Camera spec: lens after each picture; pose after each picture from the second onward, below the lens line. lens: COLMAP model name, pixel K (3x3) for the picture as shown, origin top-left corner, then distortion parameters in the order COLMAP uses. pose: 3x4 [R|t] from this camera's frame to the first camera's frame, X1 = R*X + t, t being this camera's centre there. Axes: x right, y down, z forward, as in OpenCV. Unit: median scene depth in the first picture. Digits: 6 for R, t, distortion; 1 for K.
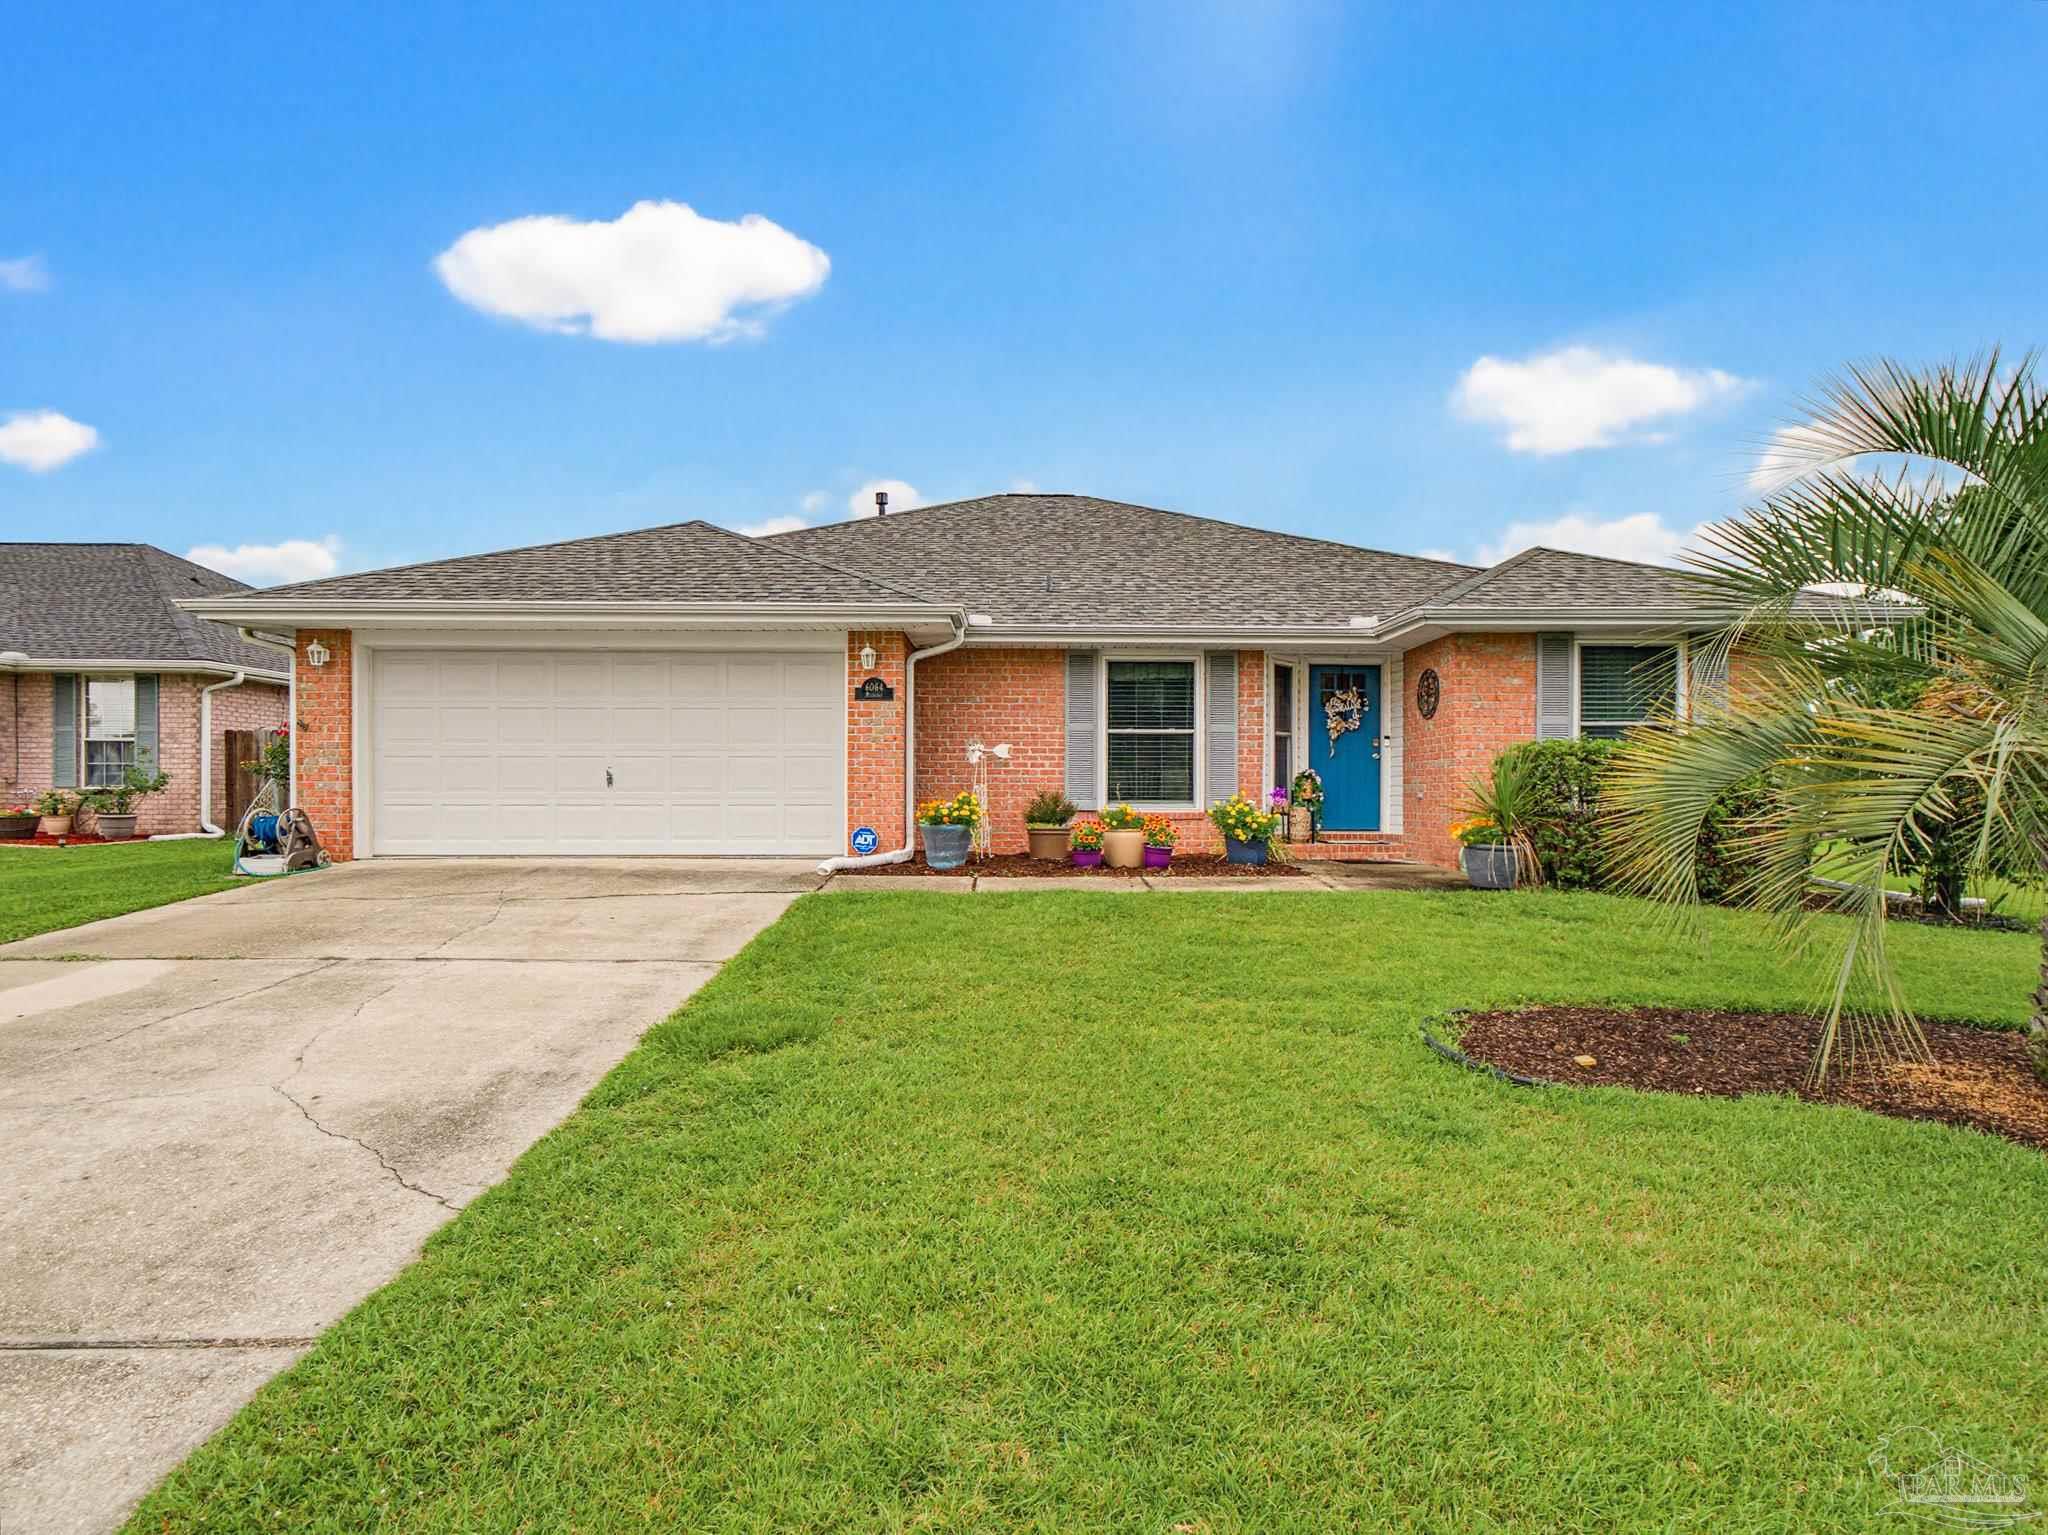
lens RADIAL K [[994.9, 0, 1035.7], [0, 994.9, 745.3], [0, 0, 1]] dist [0.000814, 0.000180]
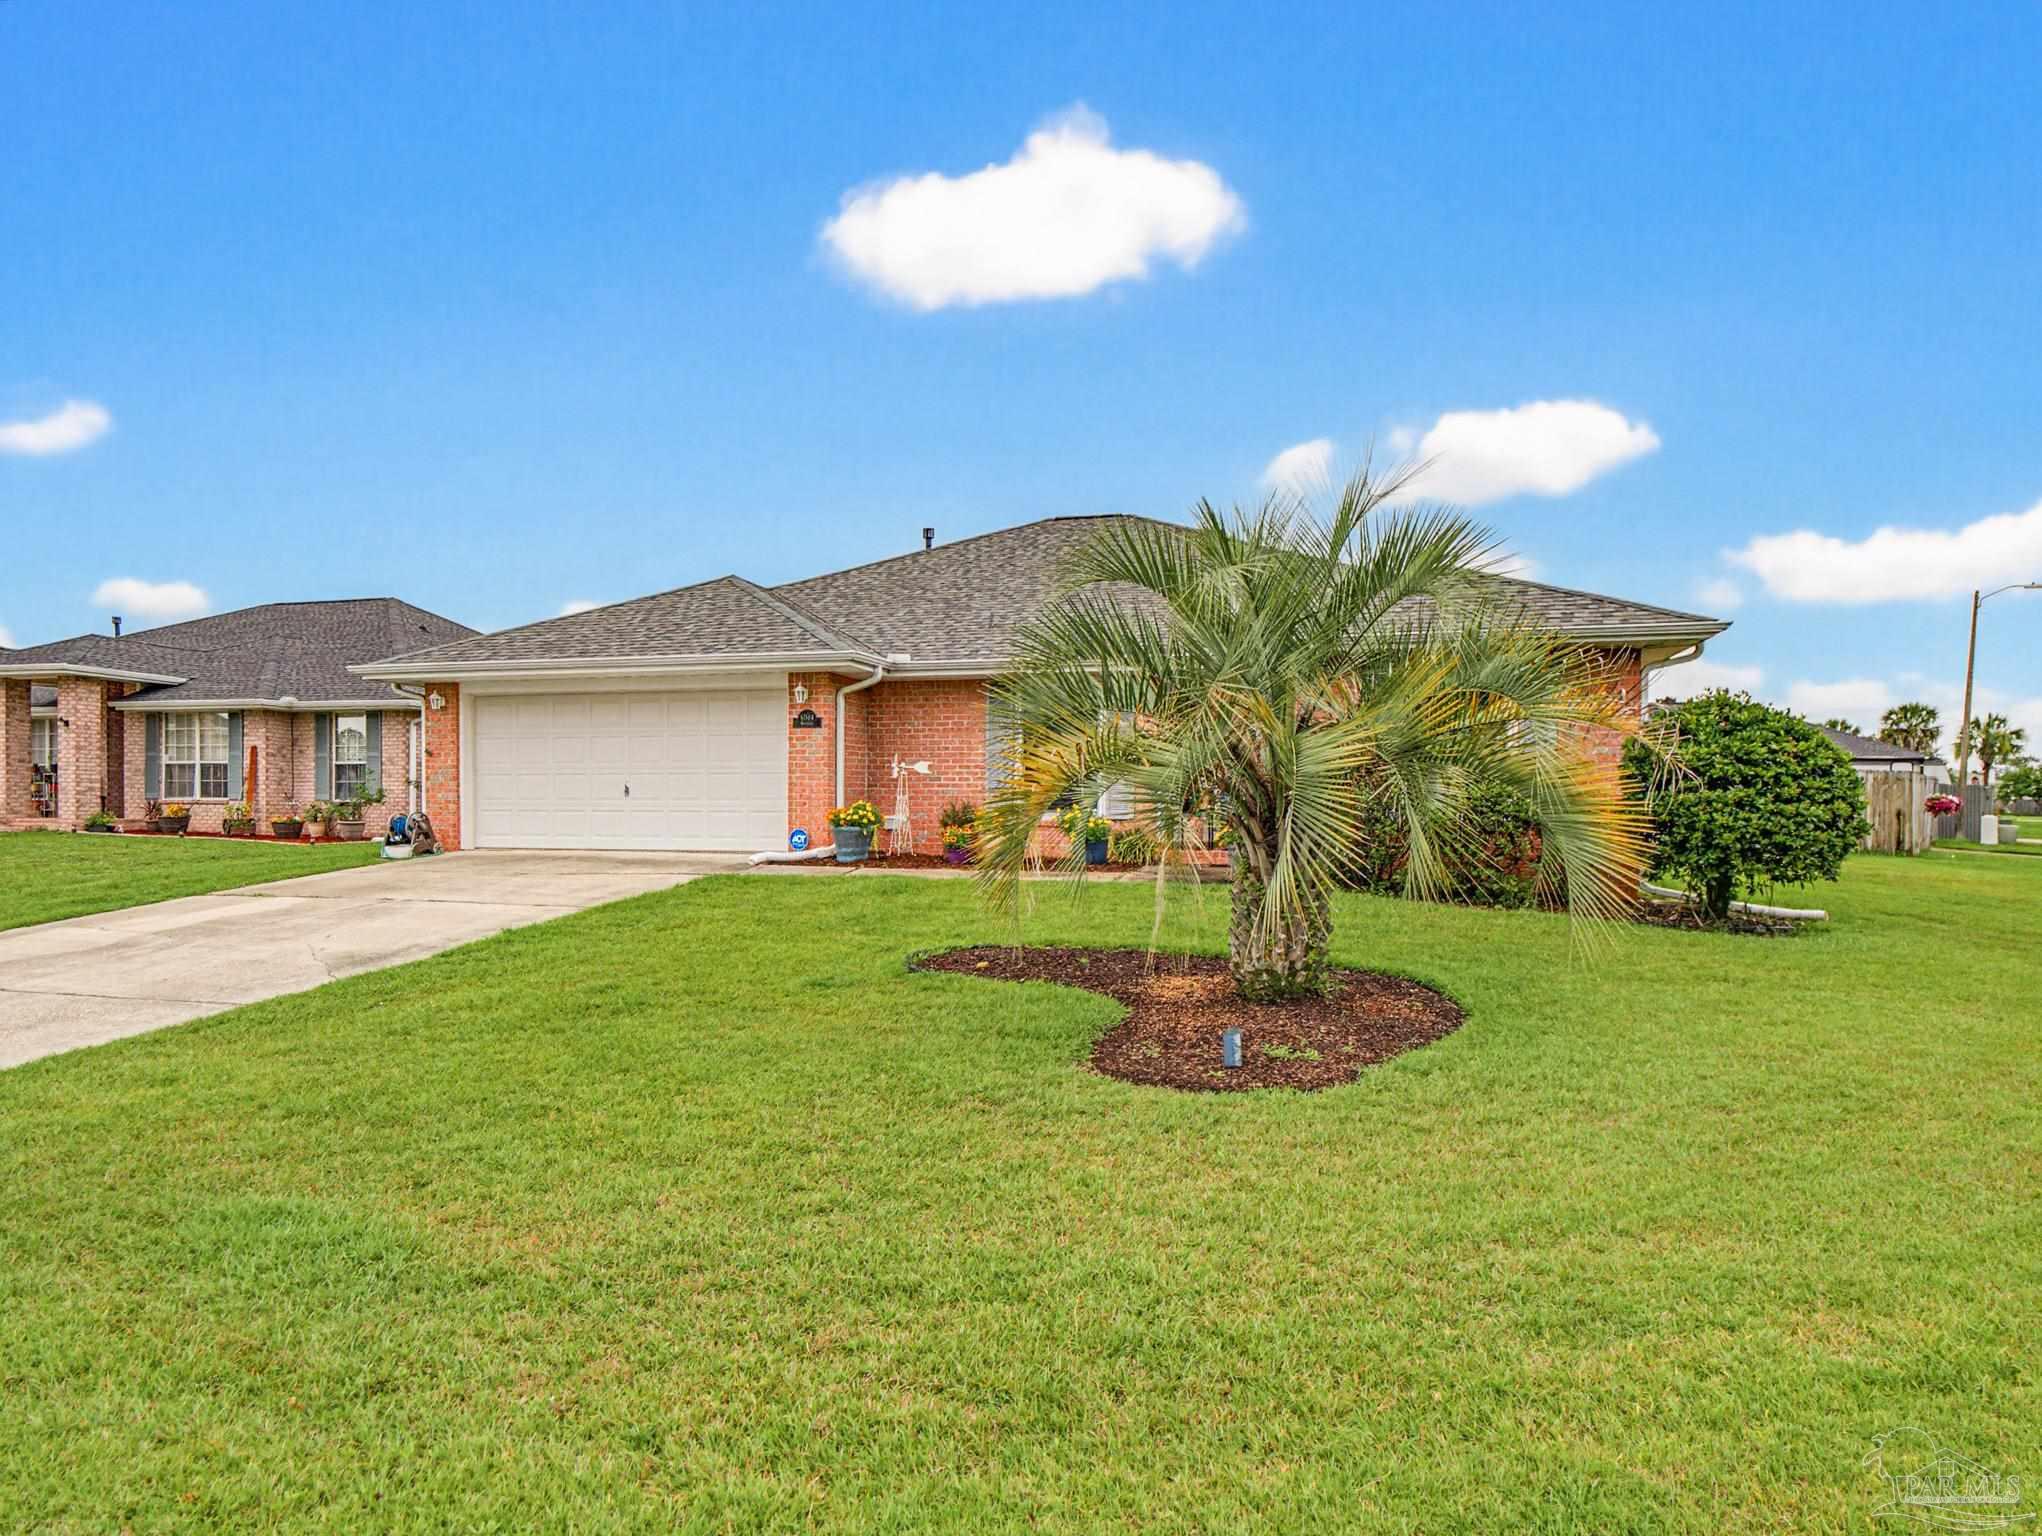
lens RADIAL K [[1165.5, 0, 1021.0], [0, 1165.5, 768.0], [0, 0, 1]] dist [0.000894, -0.000110]
pose [[0.963050, -0.007477, -0.269217, 0.473094], [0.009719, 0.999928, 0.006998, -0.002080], [0.269145, -0.009356, 0.963054, -0.326128]]
